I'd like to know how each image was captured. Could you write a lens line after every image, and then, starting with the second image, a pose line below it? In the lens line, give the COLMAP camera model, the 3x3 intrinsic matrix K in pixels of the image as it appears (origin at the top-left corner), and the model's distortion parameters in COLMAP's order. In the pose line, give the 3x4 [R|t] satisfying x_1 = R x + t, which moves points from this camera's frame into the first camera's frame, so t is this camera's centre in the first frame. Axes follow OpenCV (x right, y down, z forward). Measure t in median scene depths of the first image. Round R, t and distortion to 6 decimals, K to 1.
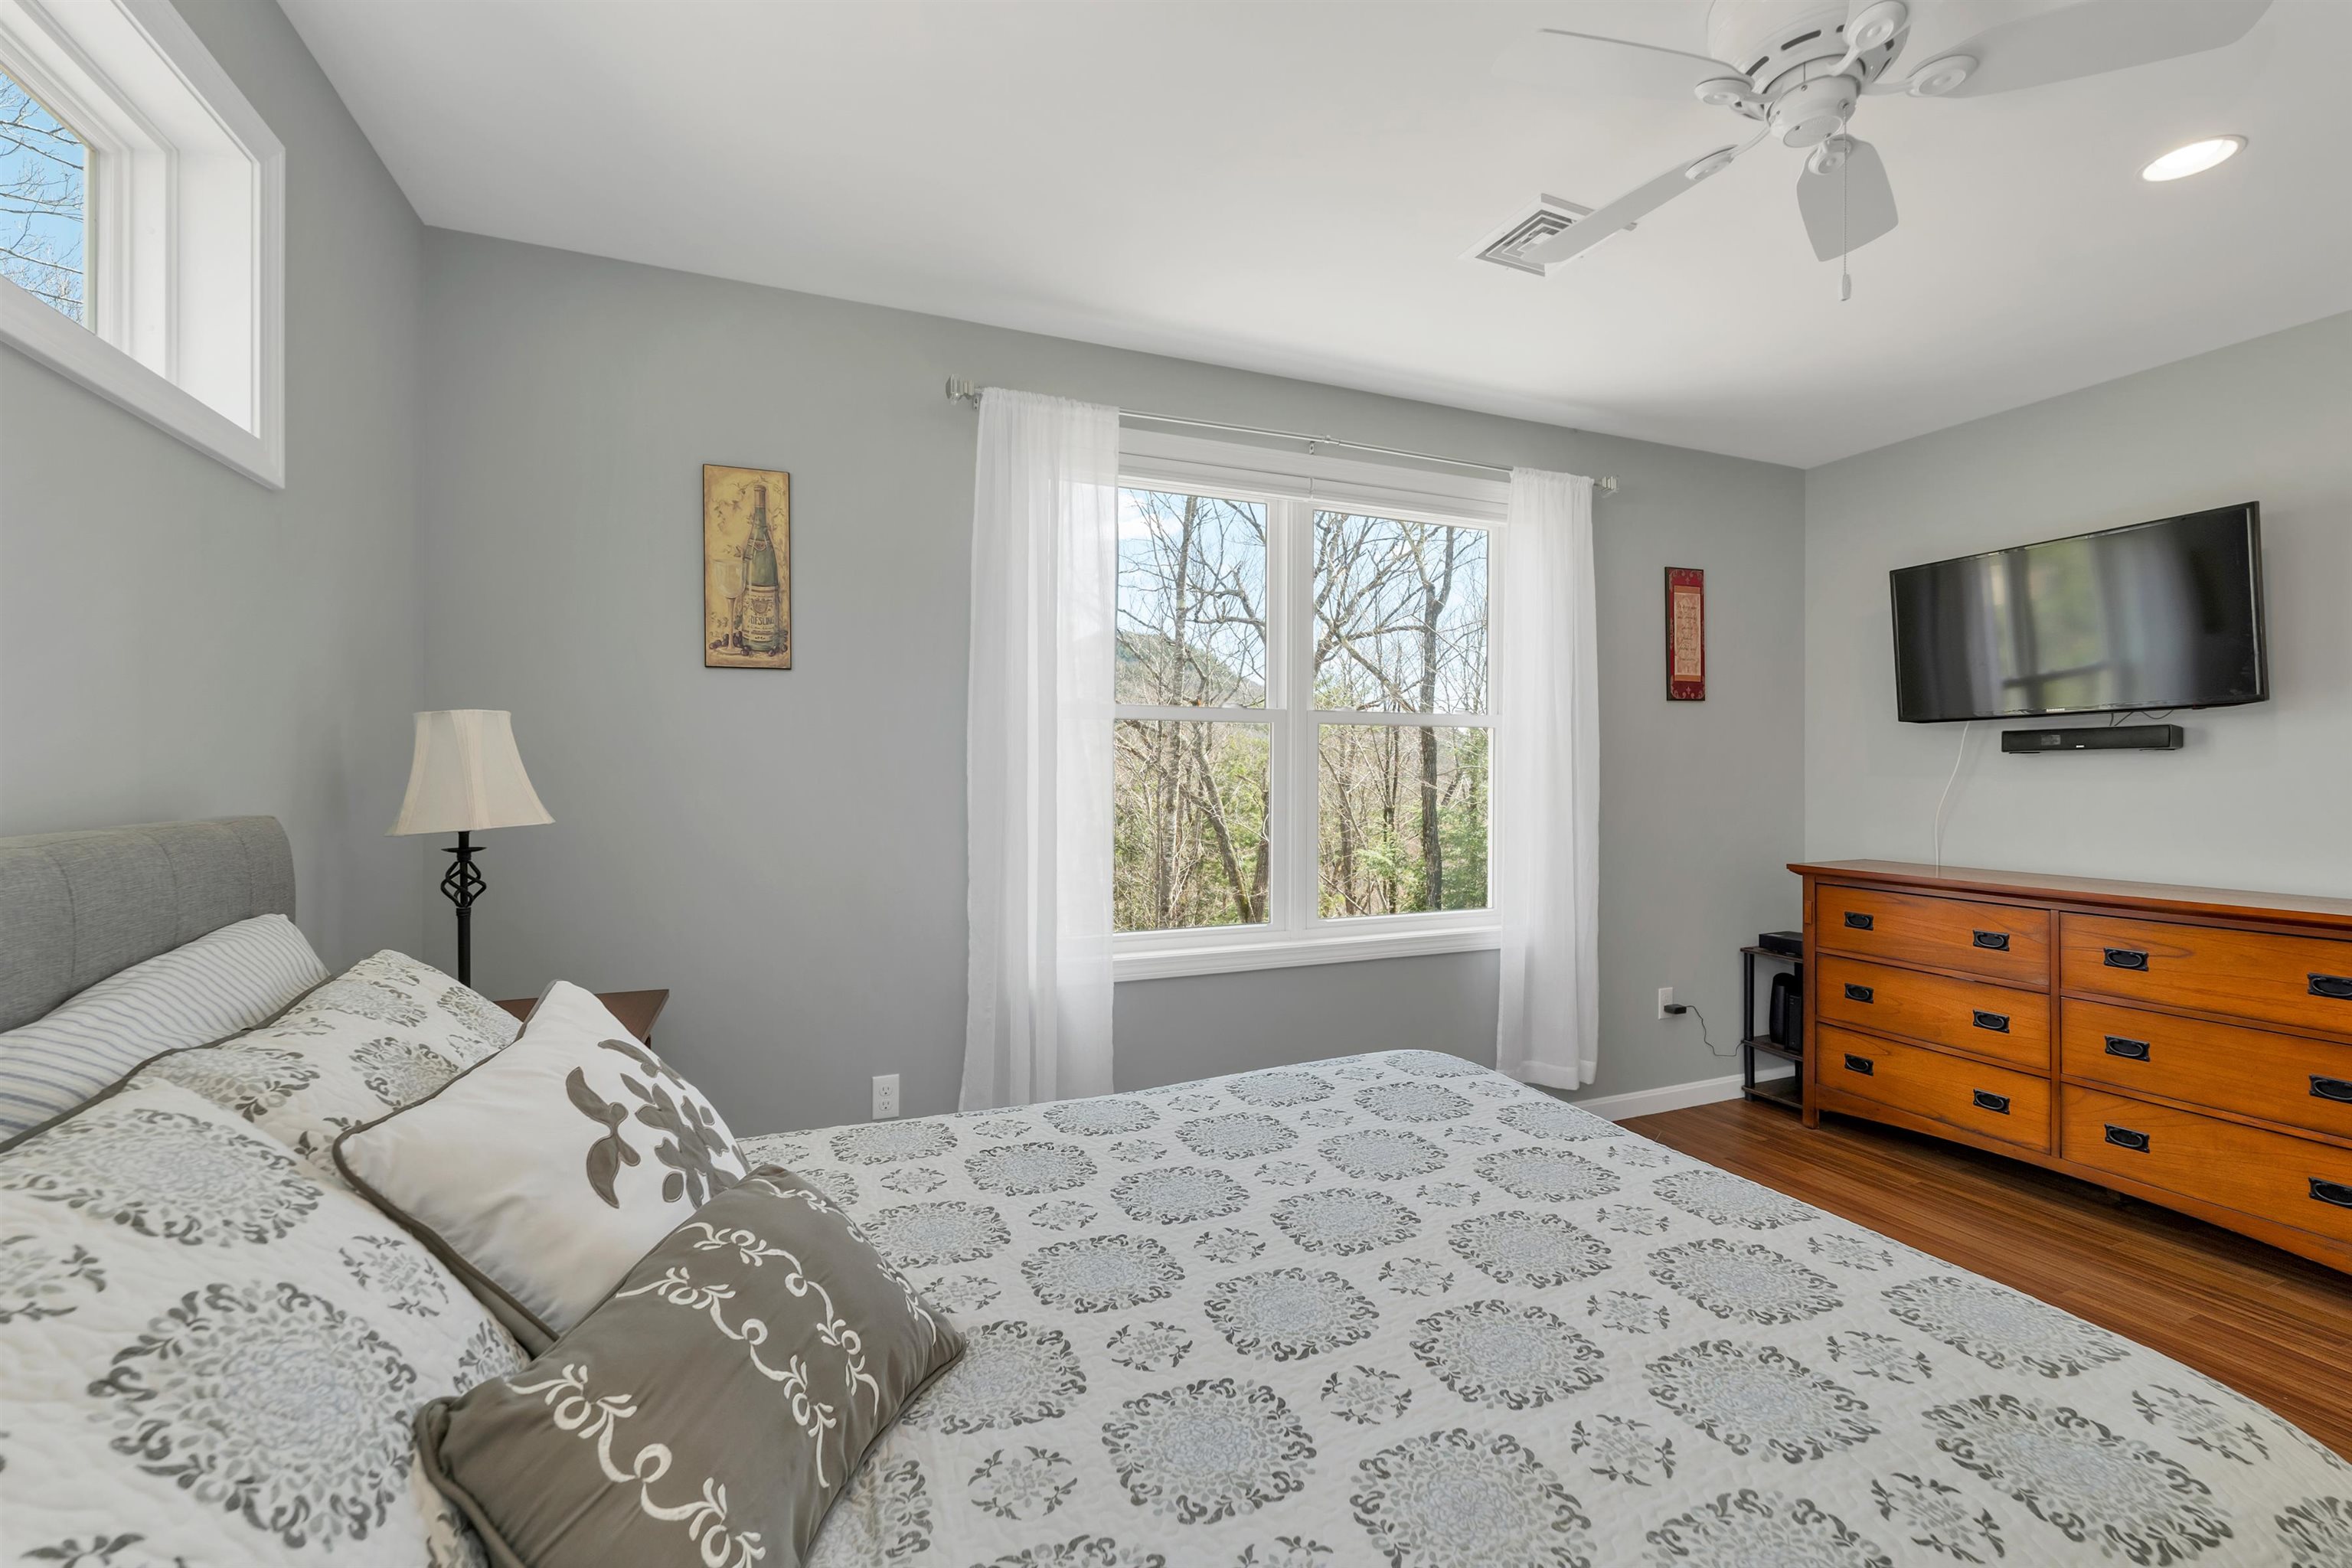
lens RADIAL K [[984.4, 0, 1179.5], [0, 984.4, 775.6], [0, 0, 1]] dist [-0.000037, -0.000574]
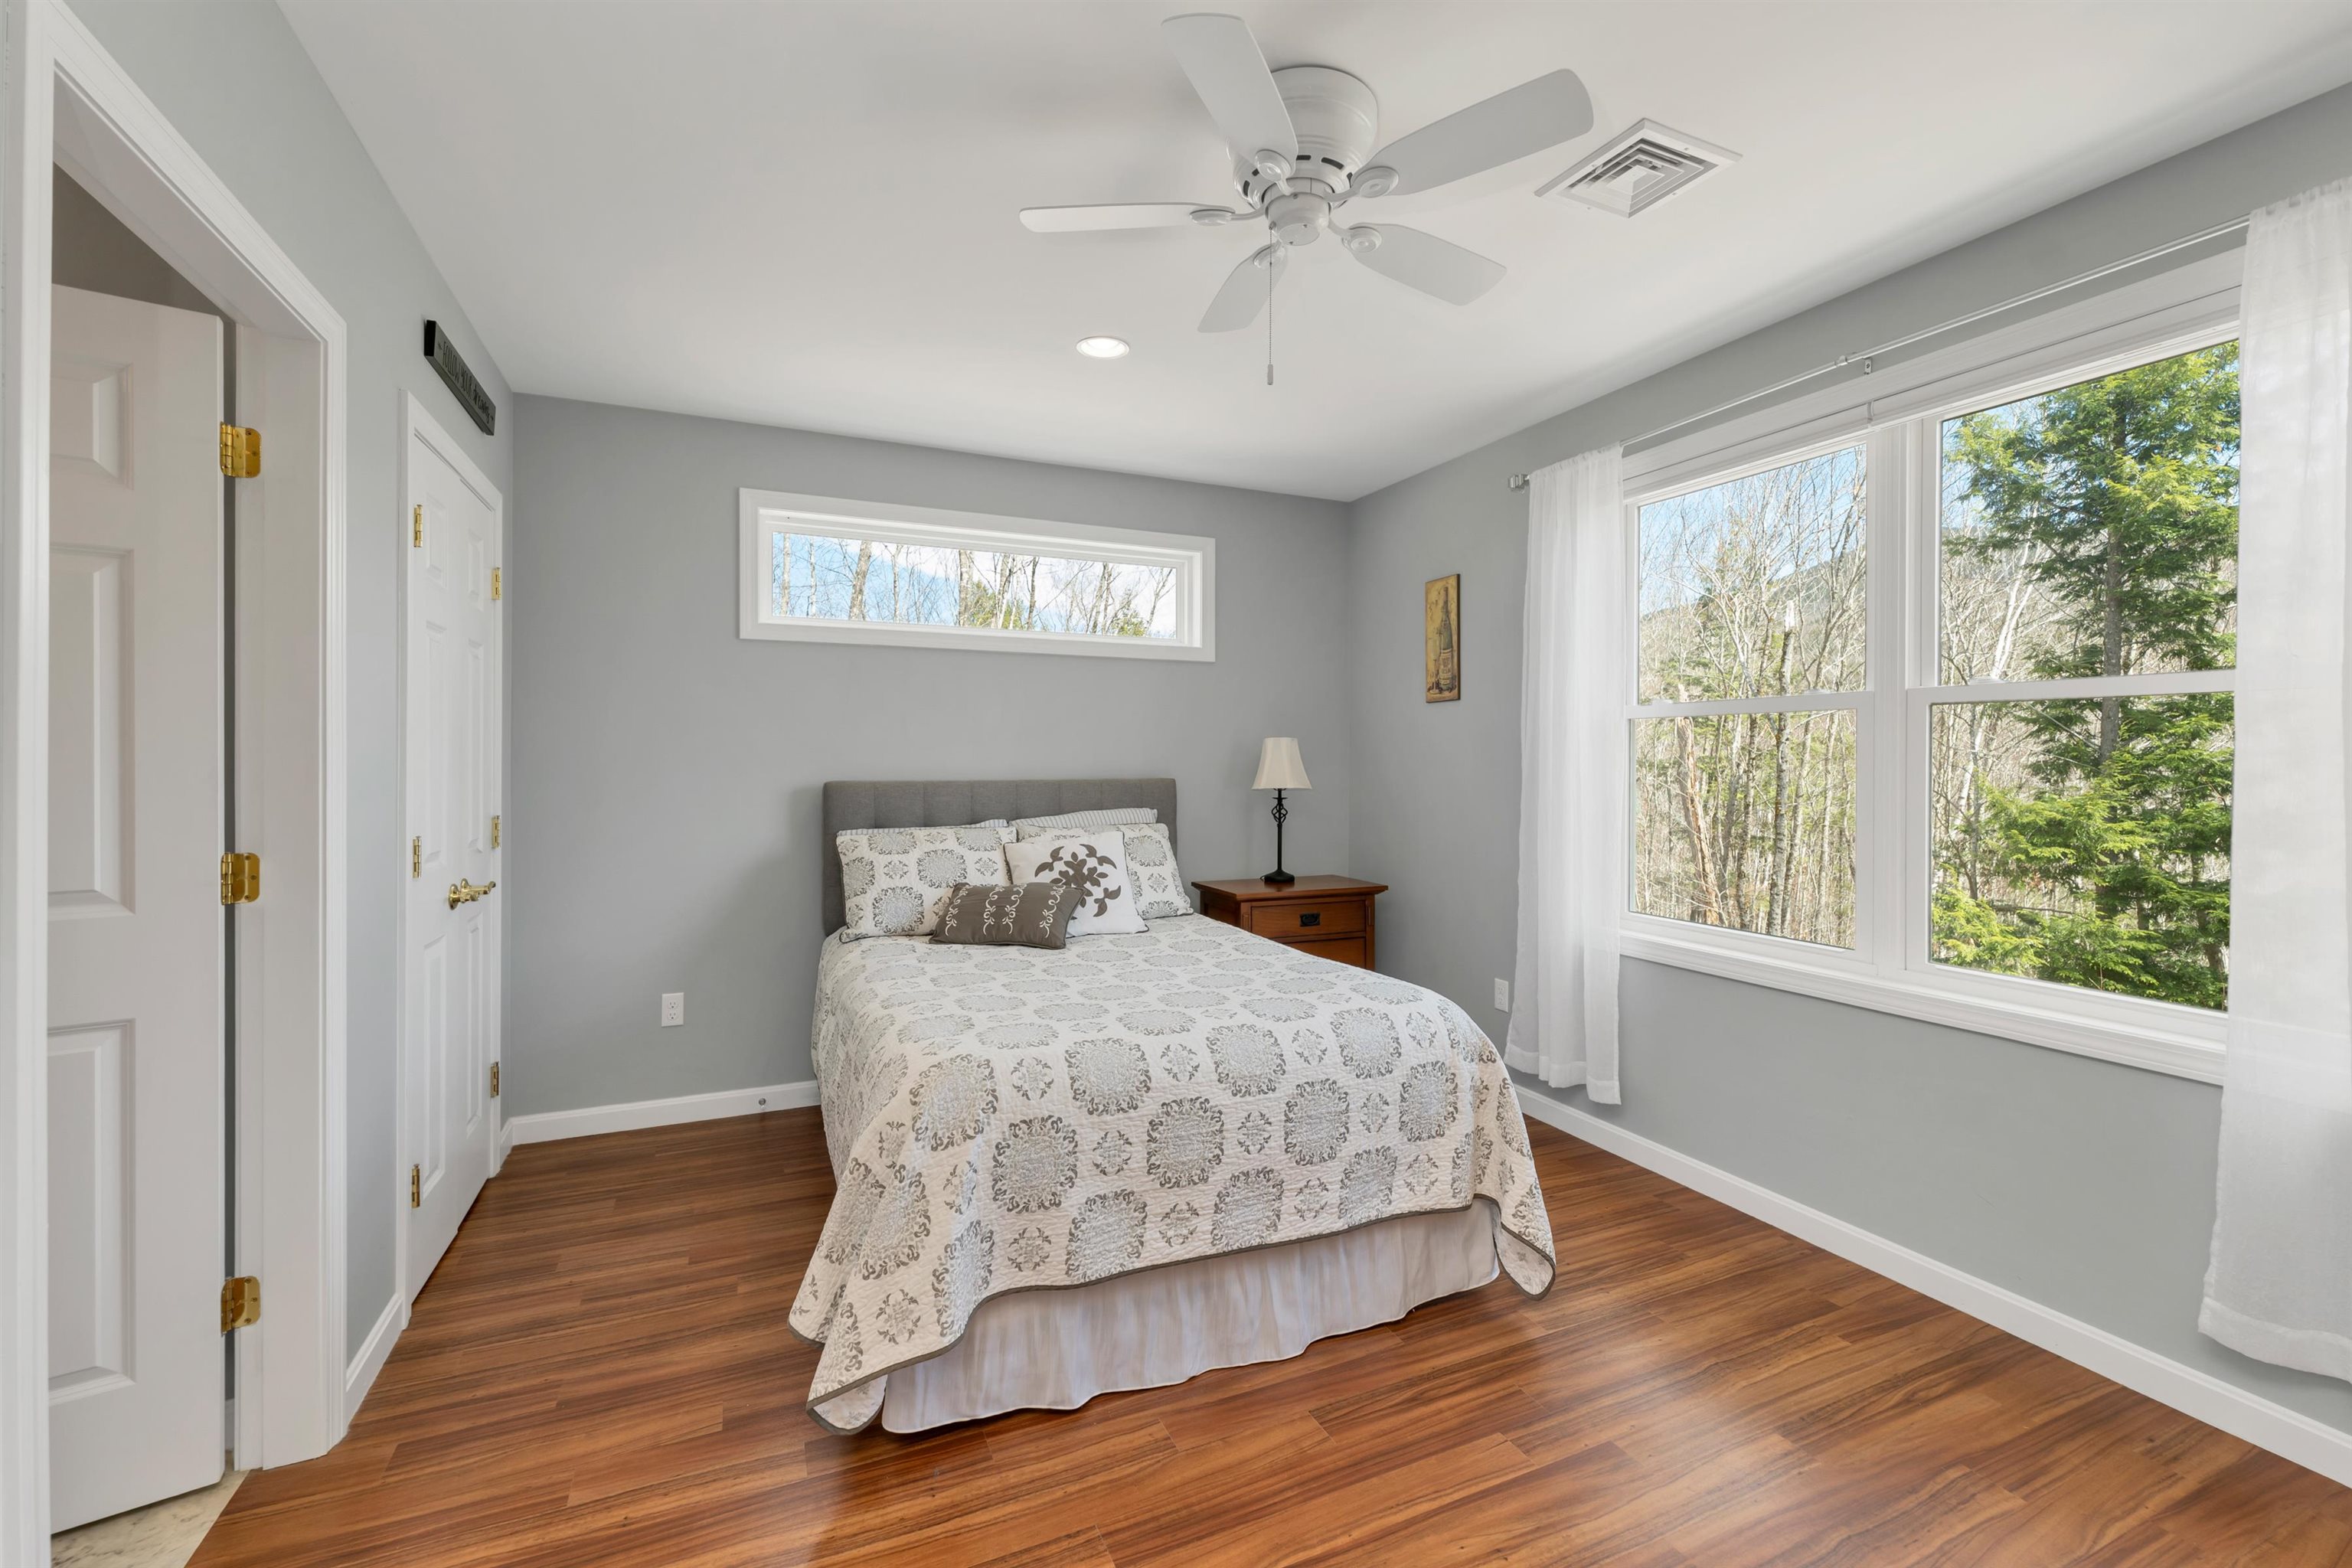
lens RADIAL K [[984.4, 0, 1172.3], [0, 984.4, 769.2], [0, 0, 1]] dist [-0.000037, -0.000574]
pose [[0.018920, 0.006554, -0.999800, 1.171413], [-0.008592, 0.999943, 0.006392, -0.003633], [0.999784, 0.008469, 0.018975, 0.524767]]
